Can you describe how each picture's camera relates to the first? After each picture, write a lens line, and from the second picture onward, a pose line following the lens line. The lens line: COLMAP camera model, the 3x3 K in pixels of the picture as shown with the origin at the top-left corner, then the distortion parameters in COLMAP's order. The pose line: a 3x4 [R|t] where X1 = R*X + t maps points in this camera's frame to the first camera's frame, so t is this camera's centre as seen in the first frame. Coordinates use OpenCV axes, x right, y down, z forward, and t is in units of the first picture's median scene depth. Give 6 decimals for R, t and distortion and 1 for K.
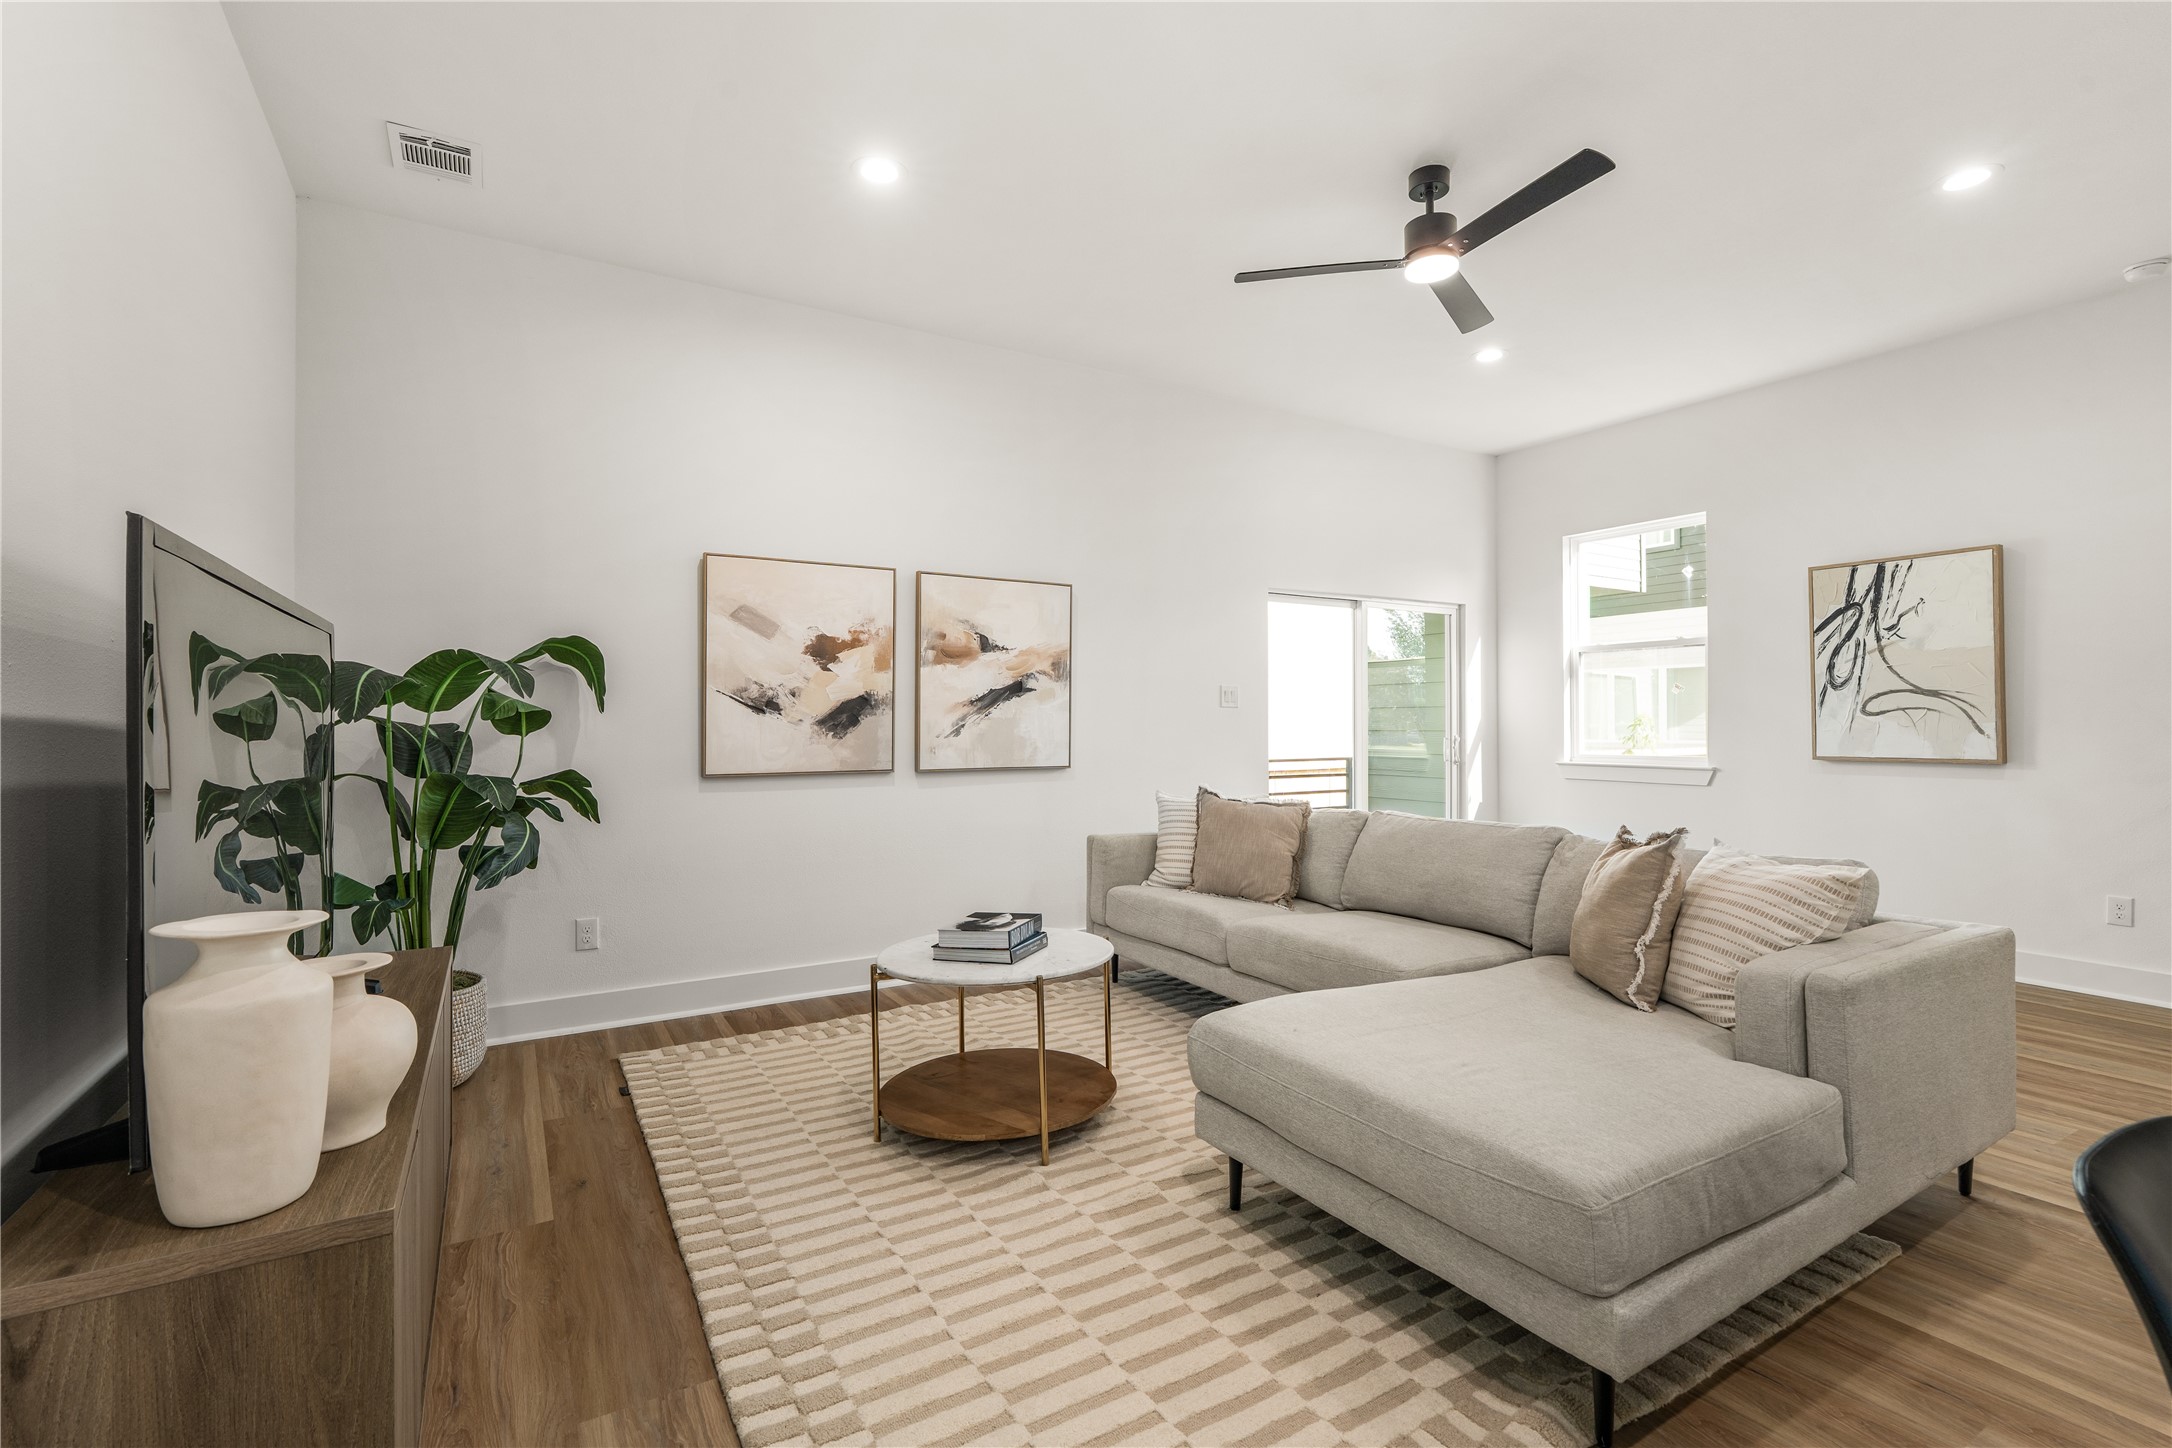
lens RADIAL K [[974.9, 0, 1085.3], [0, 974.9, 720.3], [0, 0, 1]] dist [-0.003421, 0.001237]
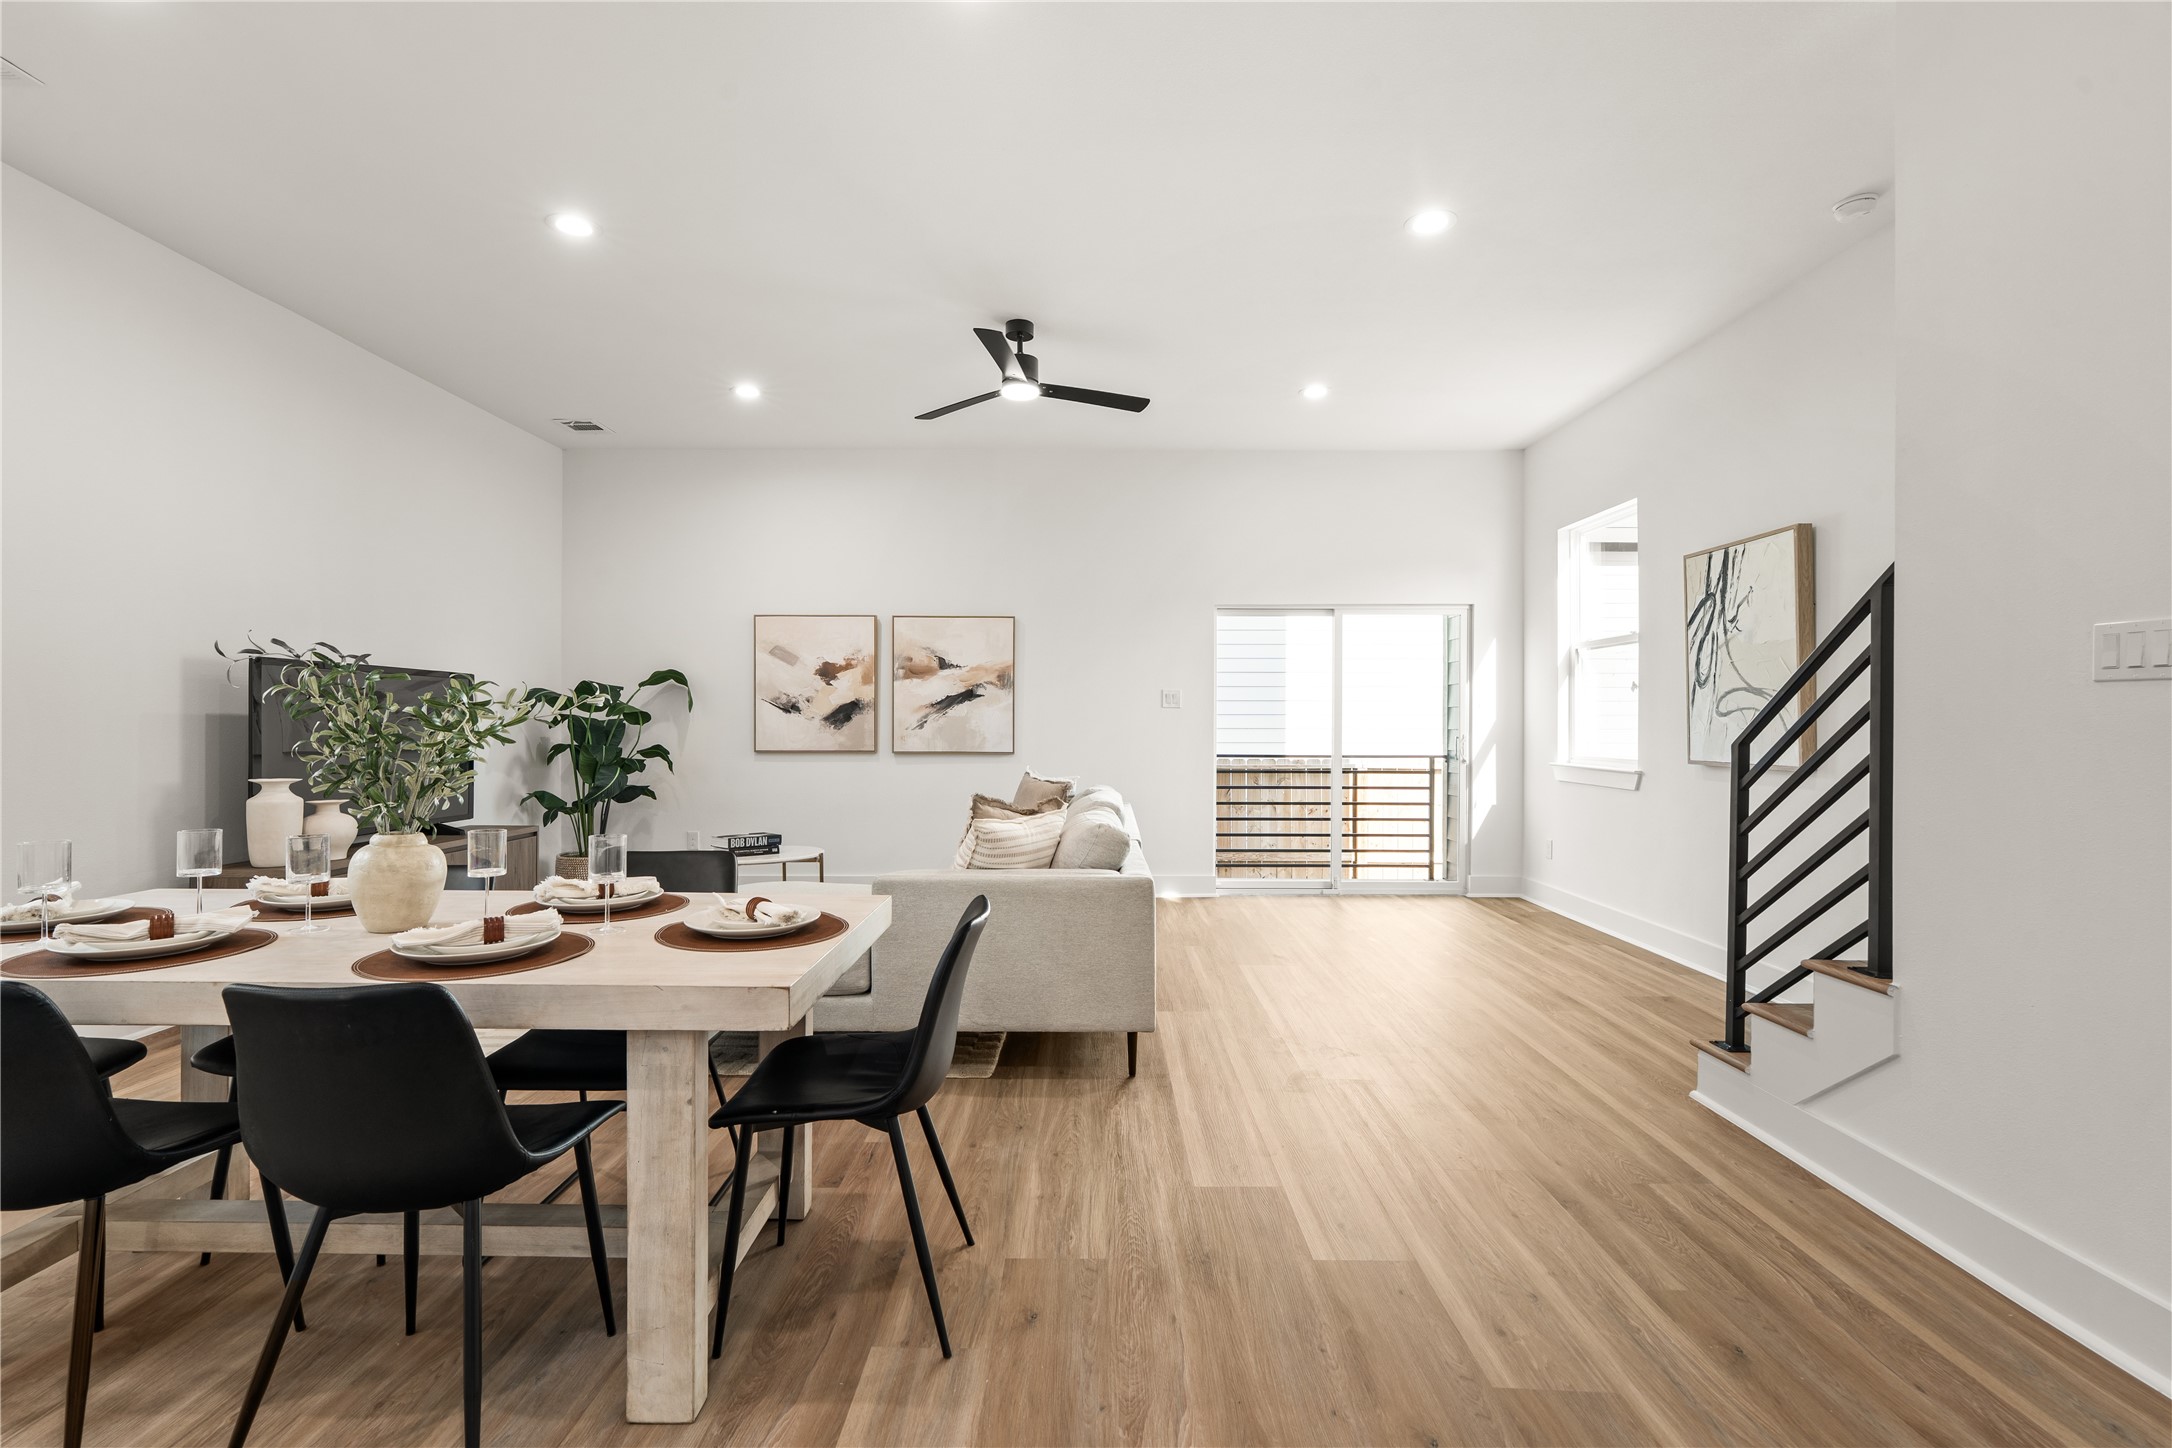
lens RADIAL K [[974.9, 0, 1085.3], [0, 974.9, 720.3], [0, 0, 1]] dist [-0.003421, 0.001237]
pose [[0.852988, 0.005124, -0.521906, 0.802996], [-0.003295, 0.999985, 0.004433, -0.003355], [0.521921, -0.002062, 0.852991, -0.090820]]
